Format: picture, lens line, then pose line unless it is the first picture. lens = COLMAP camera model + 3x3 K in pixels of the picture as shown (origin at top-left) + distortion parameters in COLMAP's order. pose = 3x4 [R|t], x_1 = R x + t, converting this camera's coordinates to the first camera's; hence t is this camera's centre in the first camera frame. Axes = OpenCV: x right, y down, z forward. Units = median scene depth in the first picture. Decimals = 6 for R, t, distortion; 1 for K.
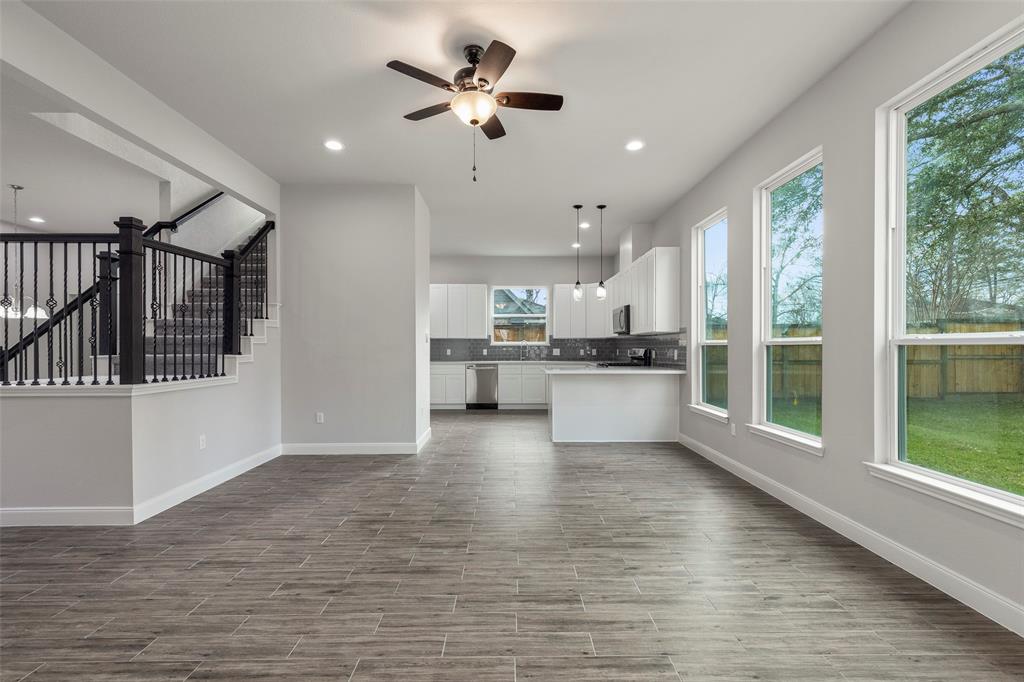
lens RADIAL K [[460.6, 0, 509.0], [0, 460.6, 345.2], [0, 0, 1]] dist [0.006503, 0.000164]
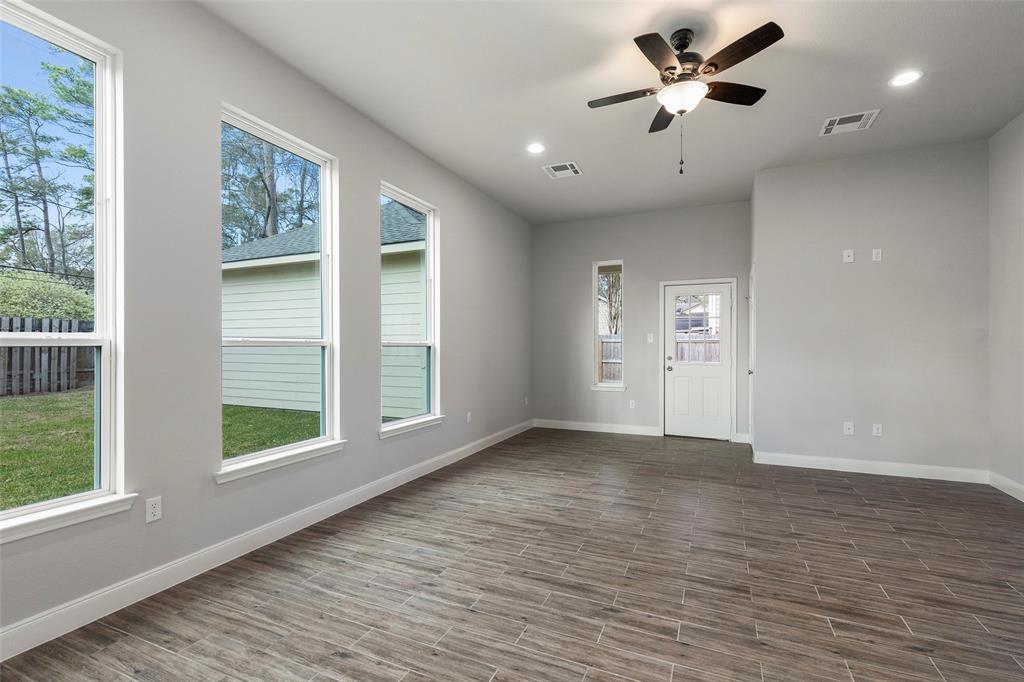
lens RADIAL K [[459.6, 0, 513.0], [0, 459.6, 348.1], [0, 0, 1]] dist [0.000574, -0.000487]
pose [[-0.914757, 0.003296, 0.403992, -0.118040], [0.002577, 0.999994, -0.002323, 0.006205], [-0.403997, -0.001084, -0.914760, 1.707319]]
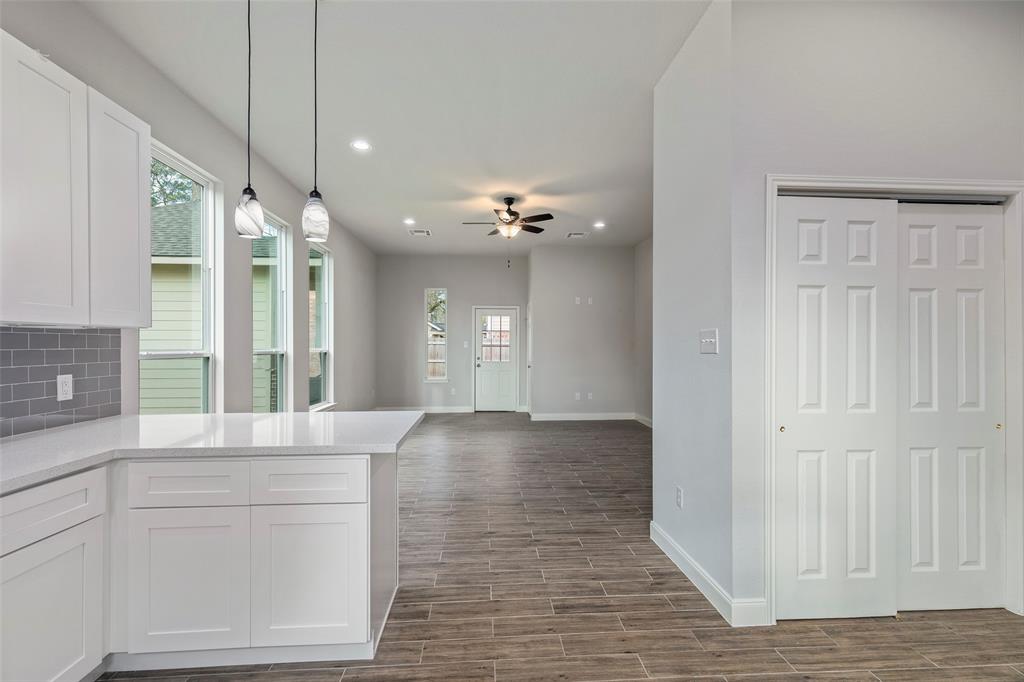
lens RADIAL K [[454.4, 0, 516.8], [0, 454.4, 346.9], [0, 0, 1]] dist [-0.000702, -0.000365]
pose [[-0.997325, 0.002928, -0.073039, 0.026945], [0.003045, 0.999994, -0.001492, -0.019558], [0.073034, -0.001711, -0.997328, 2.456984]]
